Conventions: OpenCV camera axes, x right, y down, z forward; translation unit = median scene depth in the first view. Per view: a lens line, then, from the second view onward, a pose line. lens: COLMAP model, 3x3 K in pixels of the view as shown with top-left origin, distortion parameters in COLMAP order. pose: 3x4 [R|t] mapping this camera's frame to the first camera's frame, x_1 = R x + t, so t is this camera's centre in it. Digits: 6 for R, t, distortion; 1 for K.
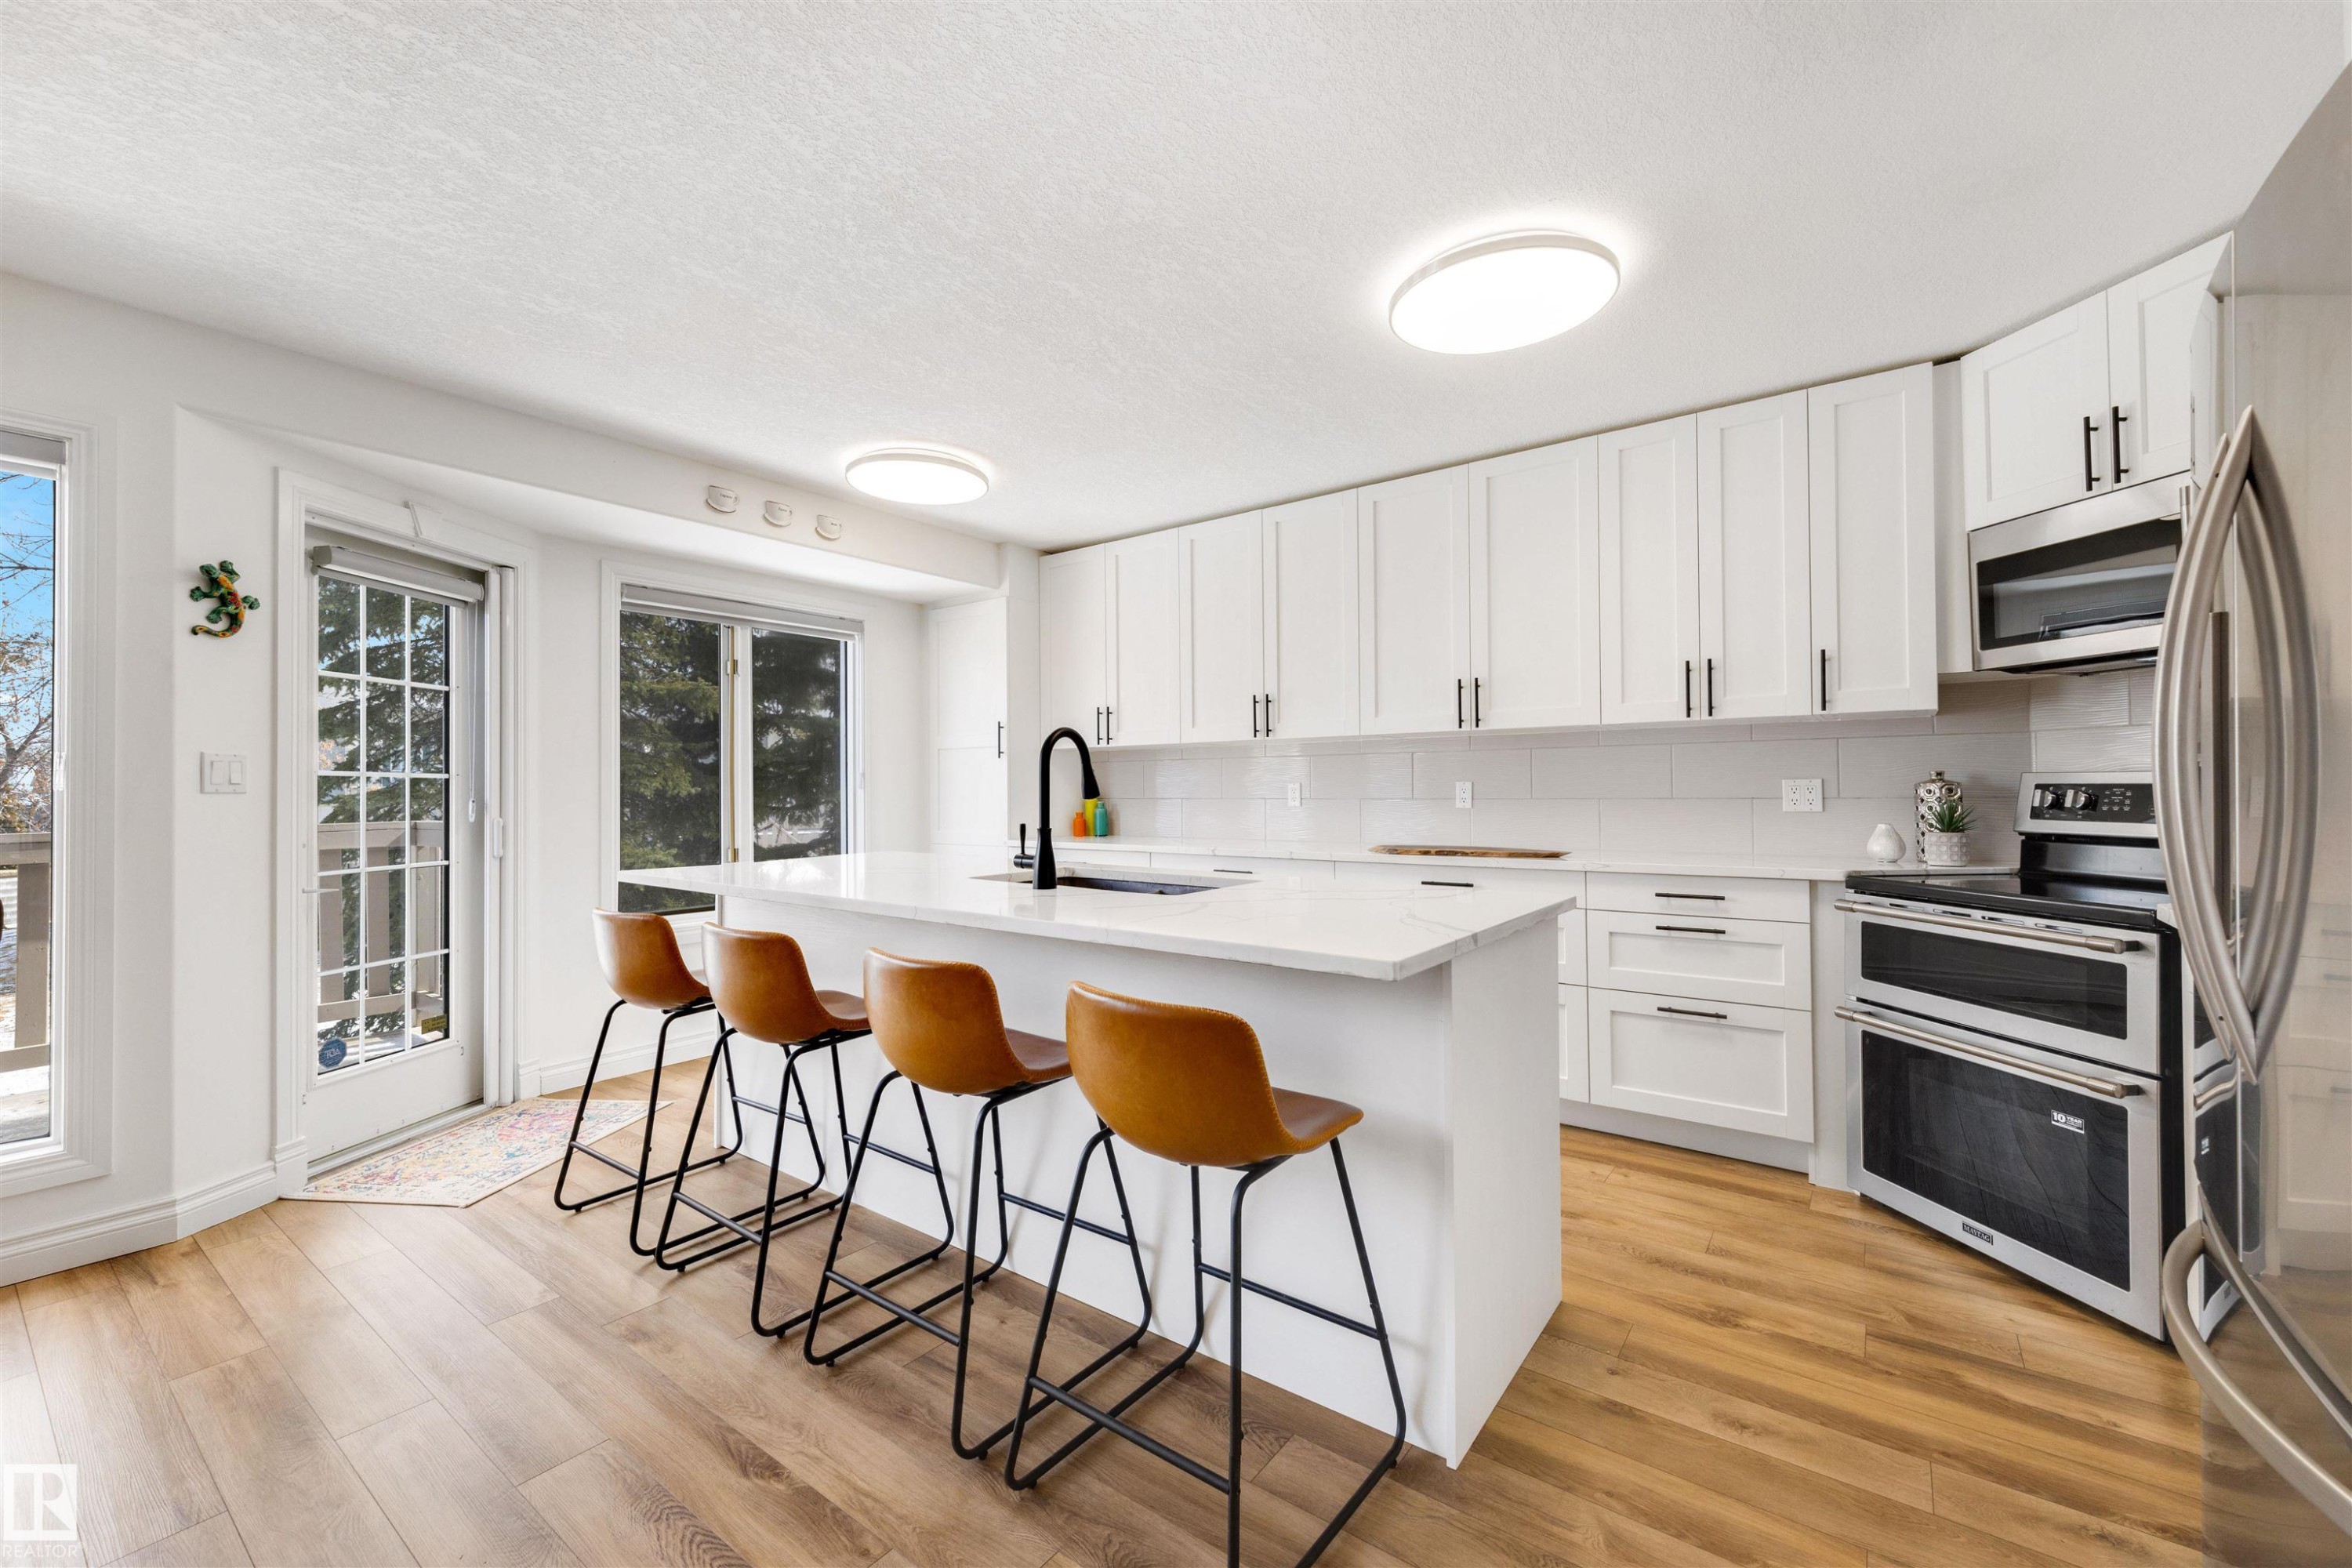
lens RADIAL K [[953.1, 0, 1182.2], [0, 953.1, 779.5], [0, 0, 1]] dist [0.008970, -0.001748]
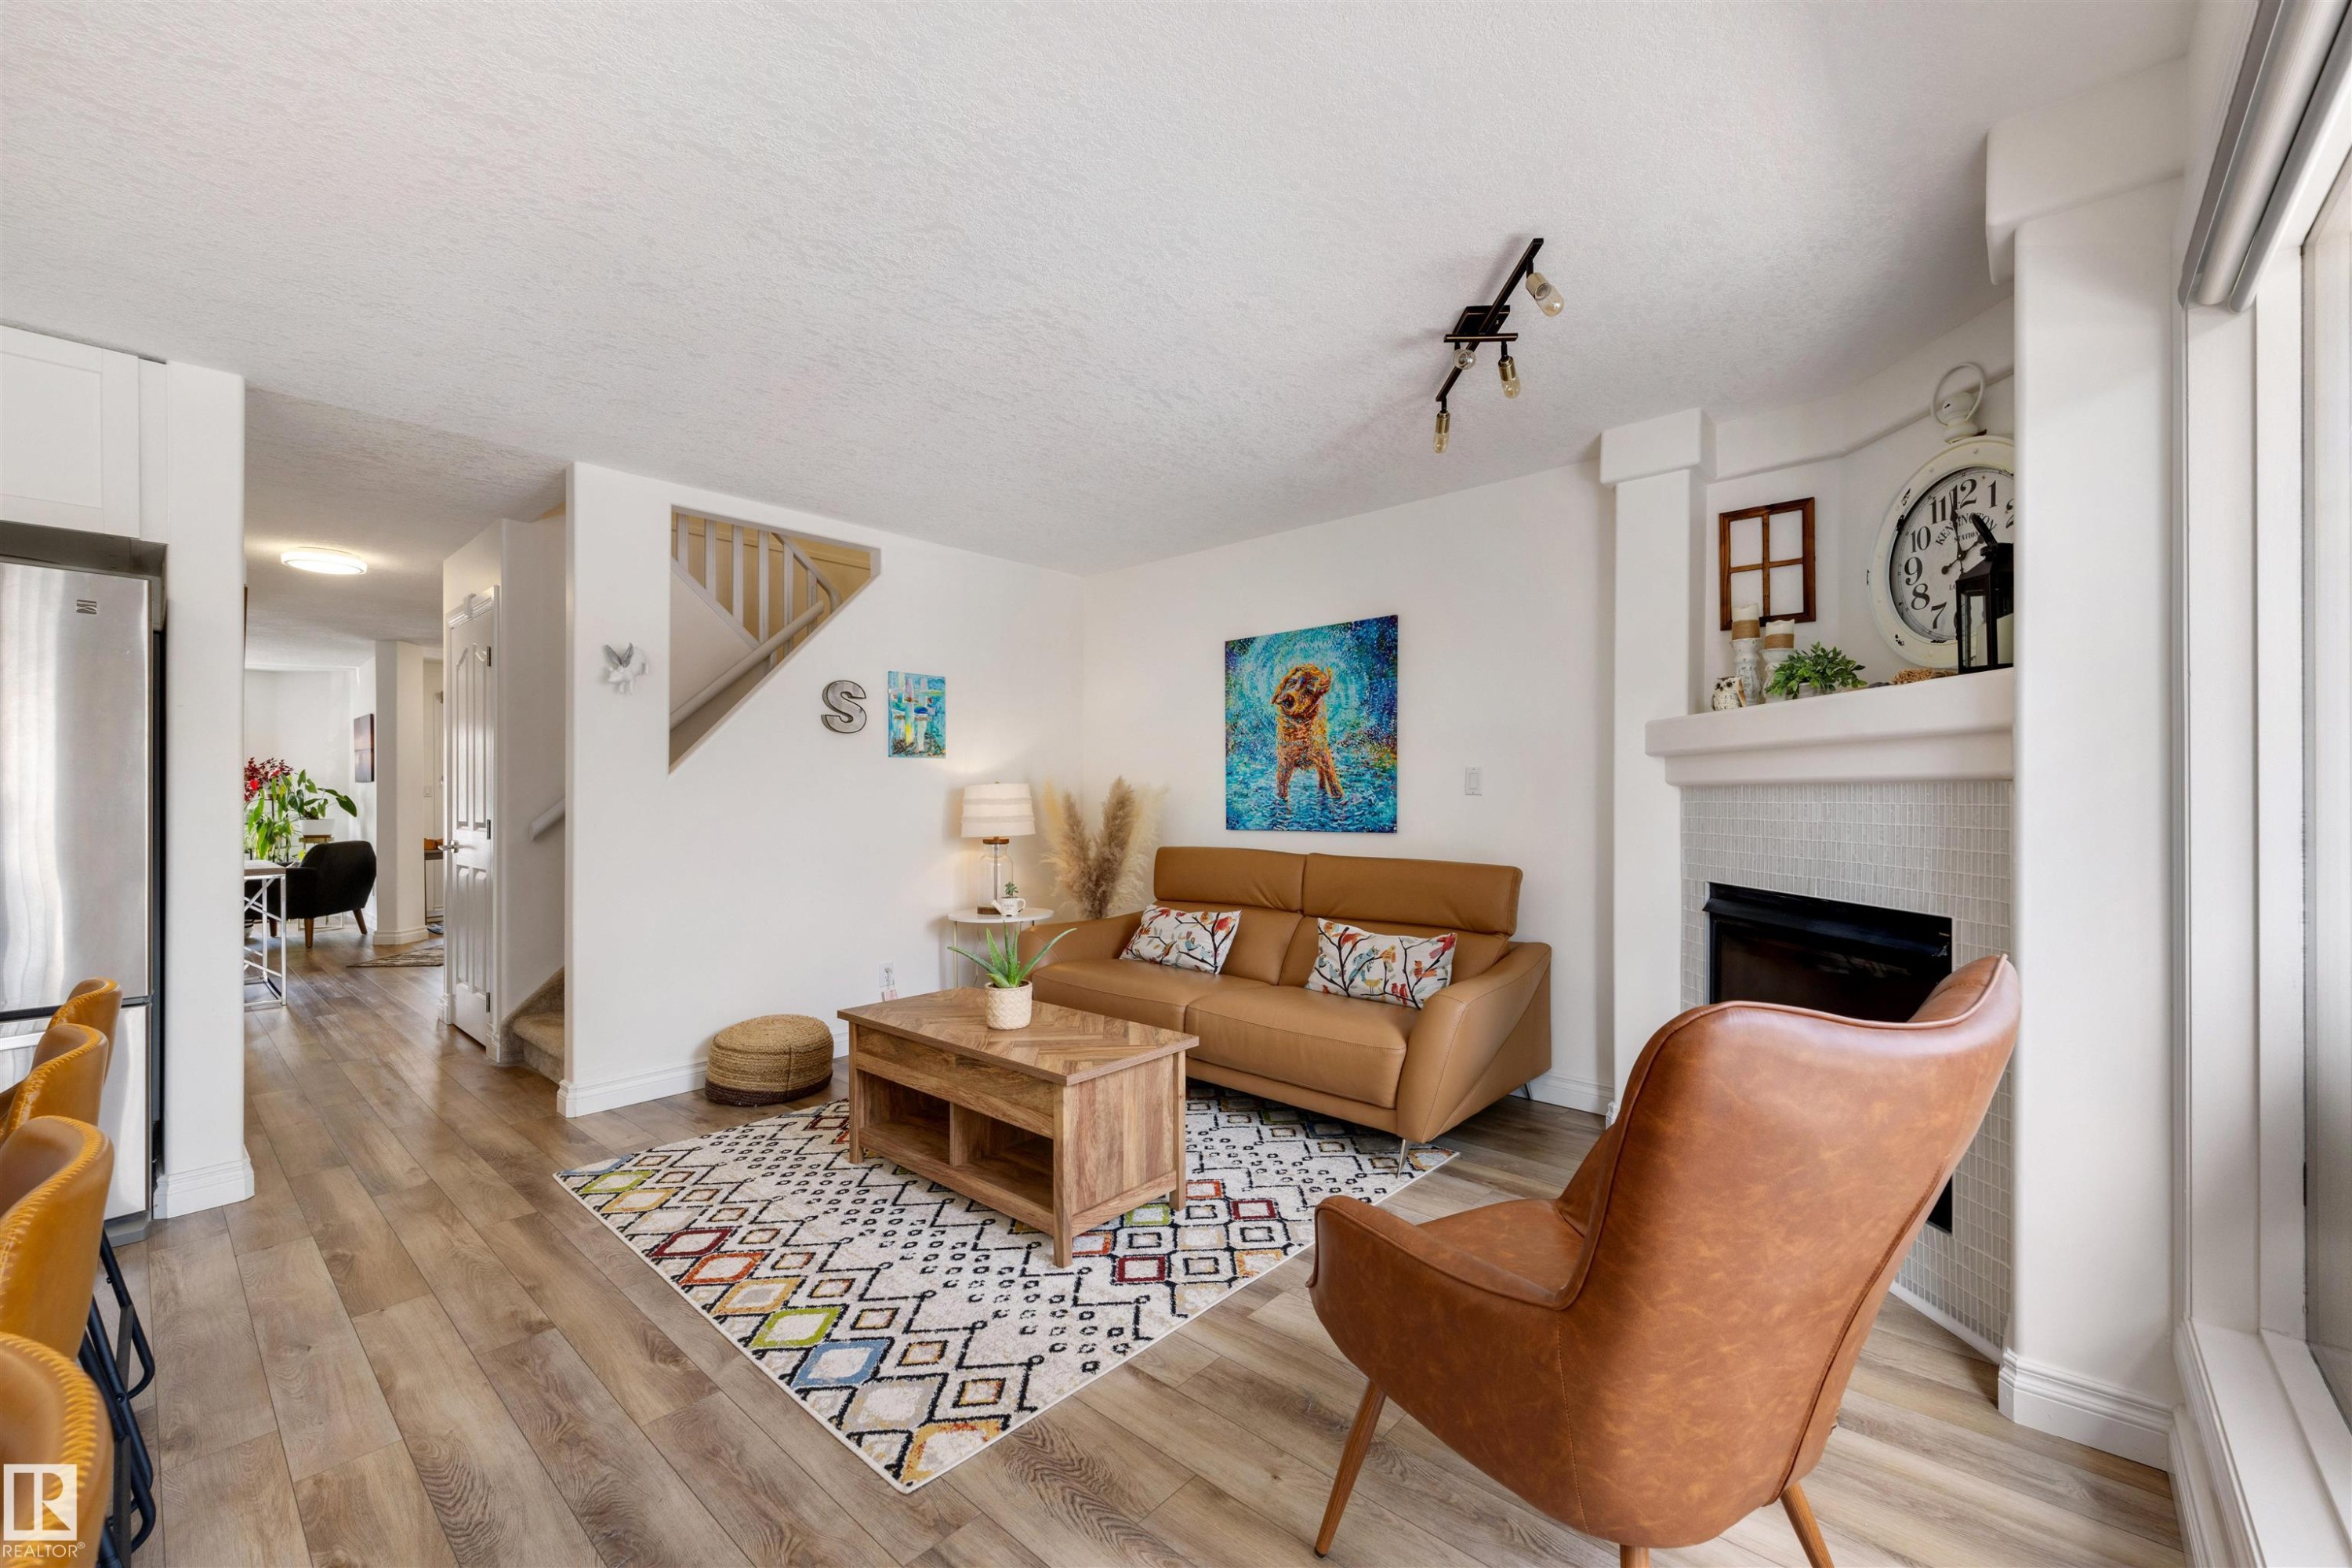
lens RADIAL K [[953.1, 0, 1156.7], [0, 953.1, 792.6], [0, 0, 1]] dist [0.008970, -0.001748]
pose [[-0.993607, 0.008366, 0.112586, -0.749368], [0.006385, 0.999819, -0.017946, 0.014156], [-0.112715, -0.017112, -0.993480, 1.050533]]
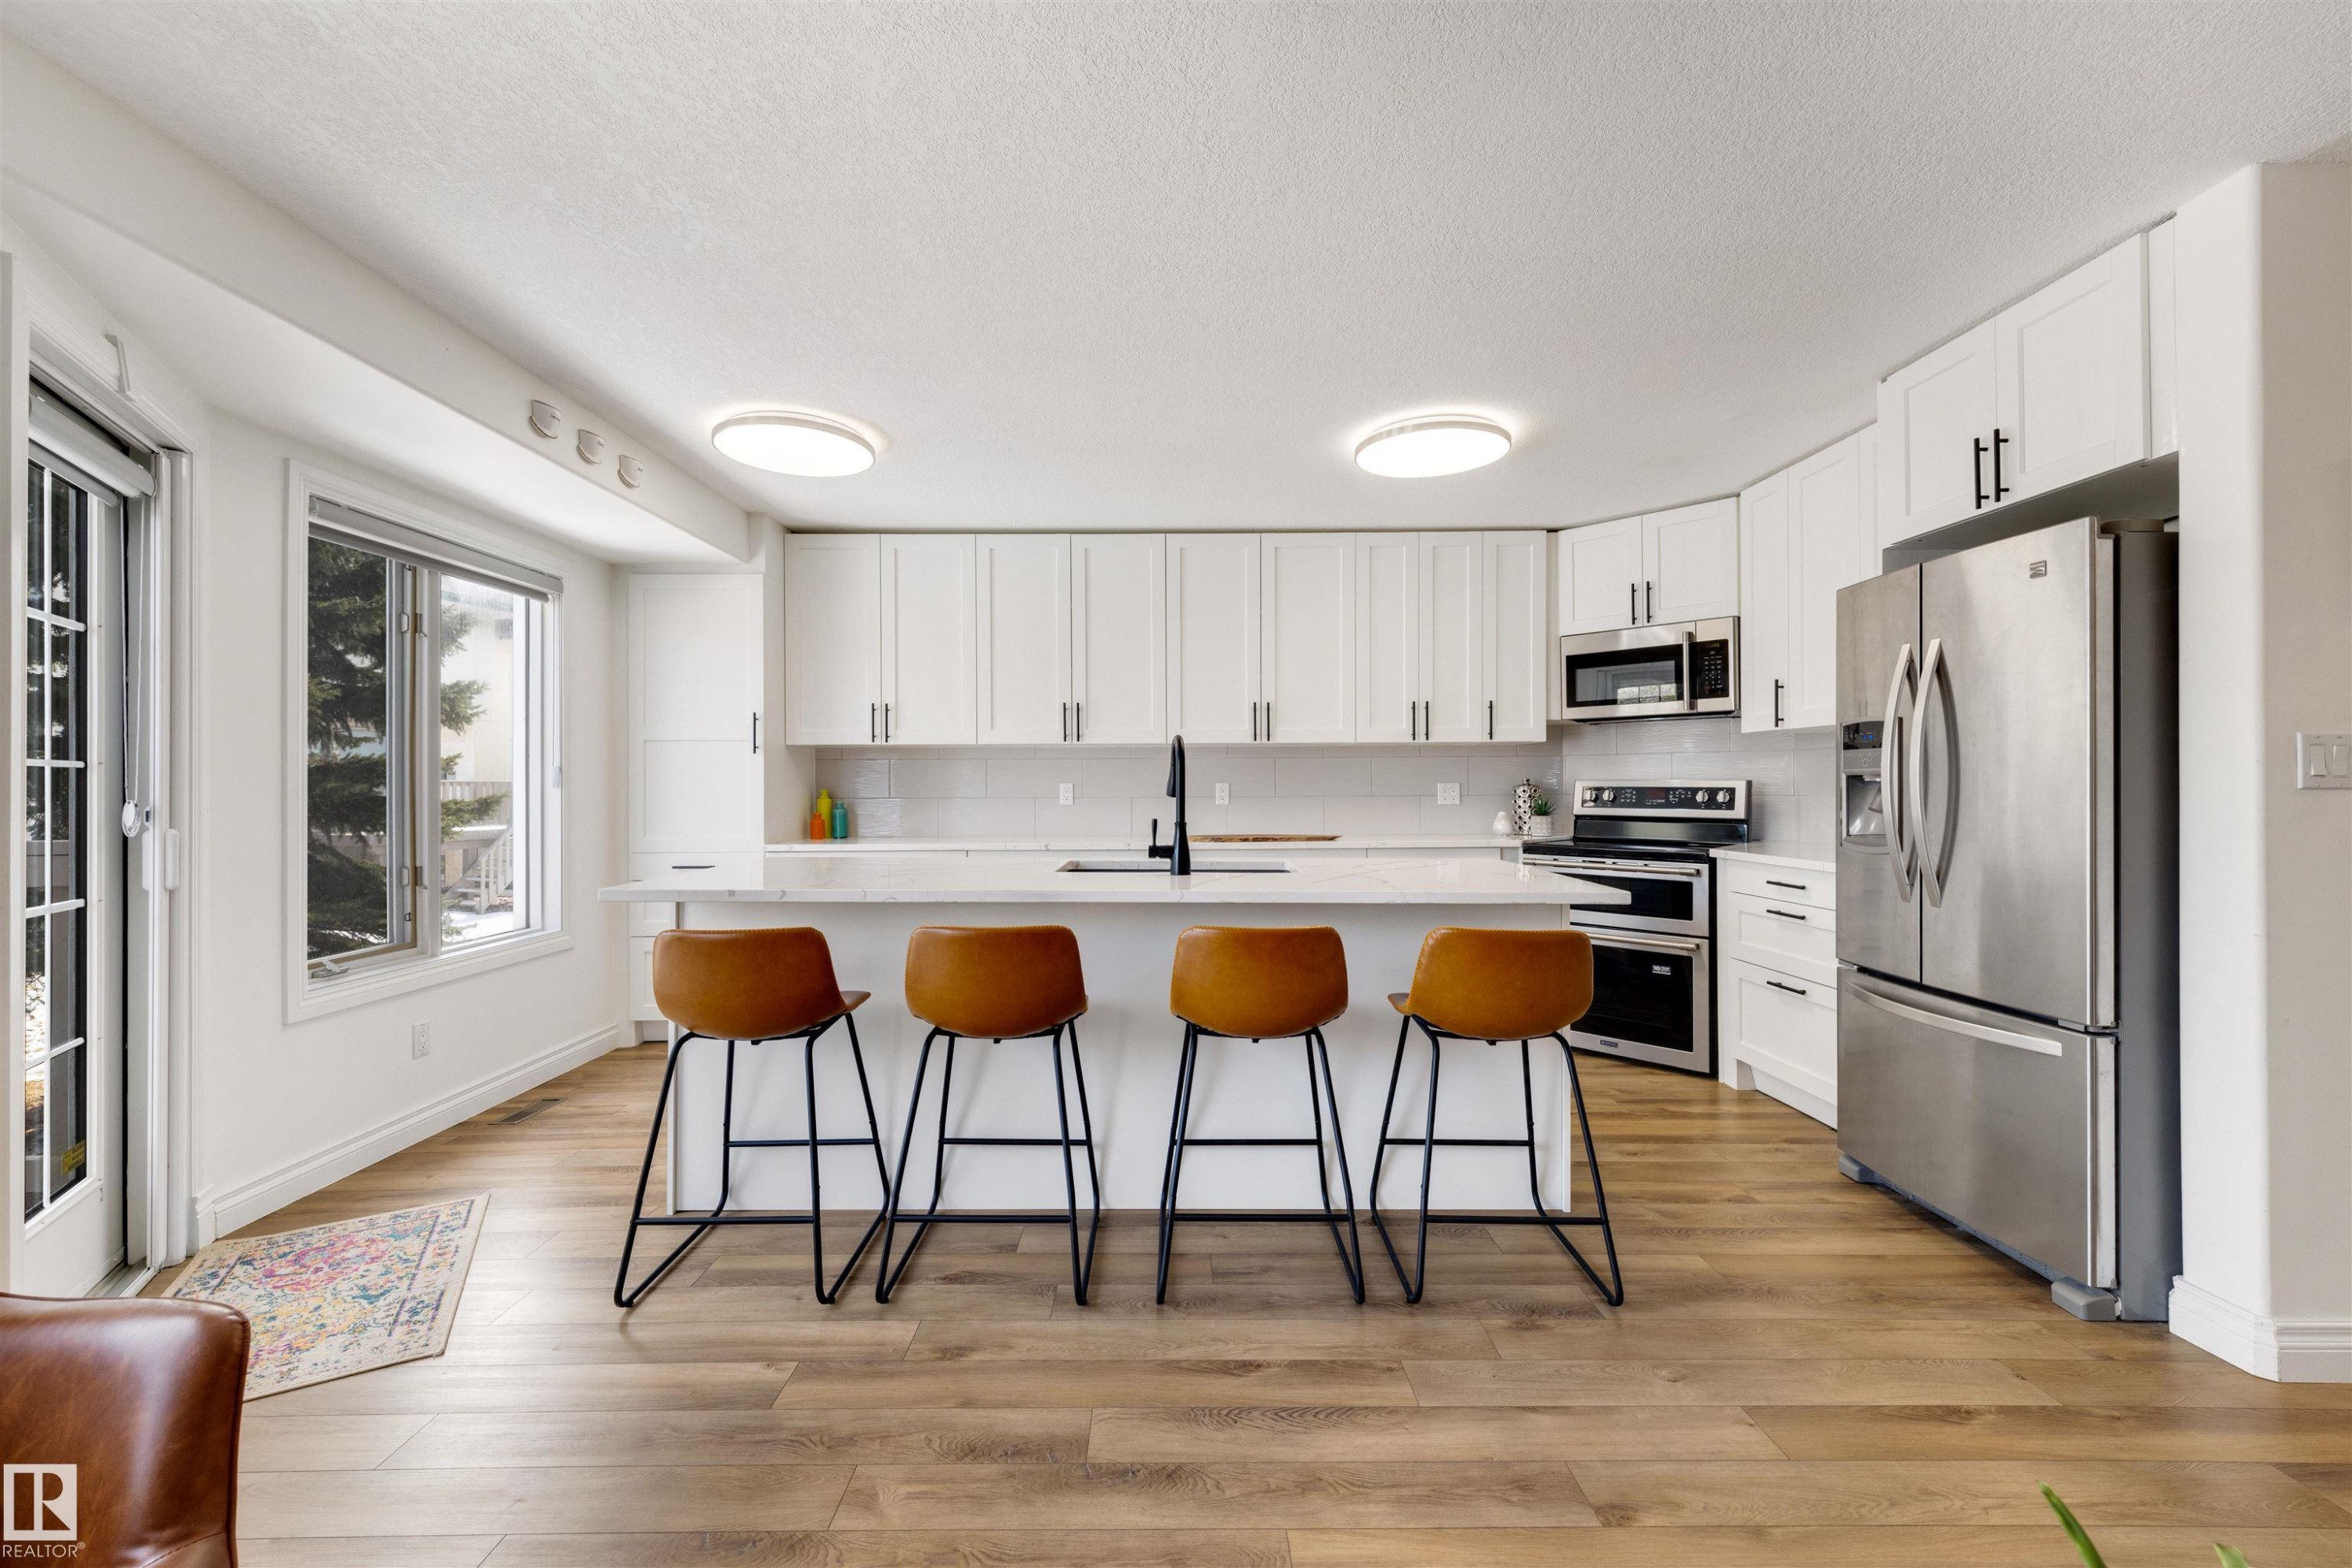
lens RADIAL K [[953.1, 0, 1180.5], [0, 953.1, 781.5], [0, 0, 1]] dist [0.008970, -0.001748]
pose [[0.798303, 0.006940, 0.602216, -0.707726], [-0.009130, 0.999958, 0.000580, 0.000476], [-0.602186, -0.005961, 0.798333, 0.067344]]
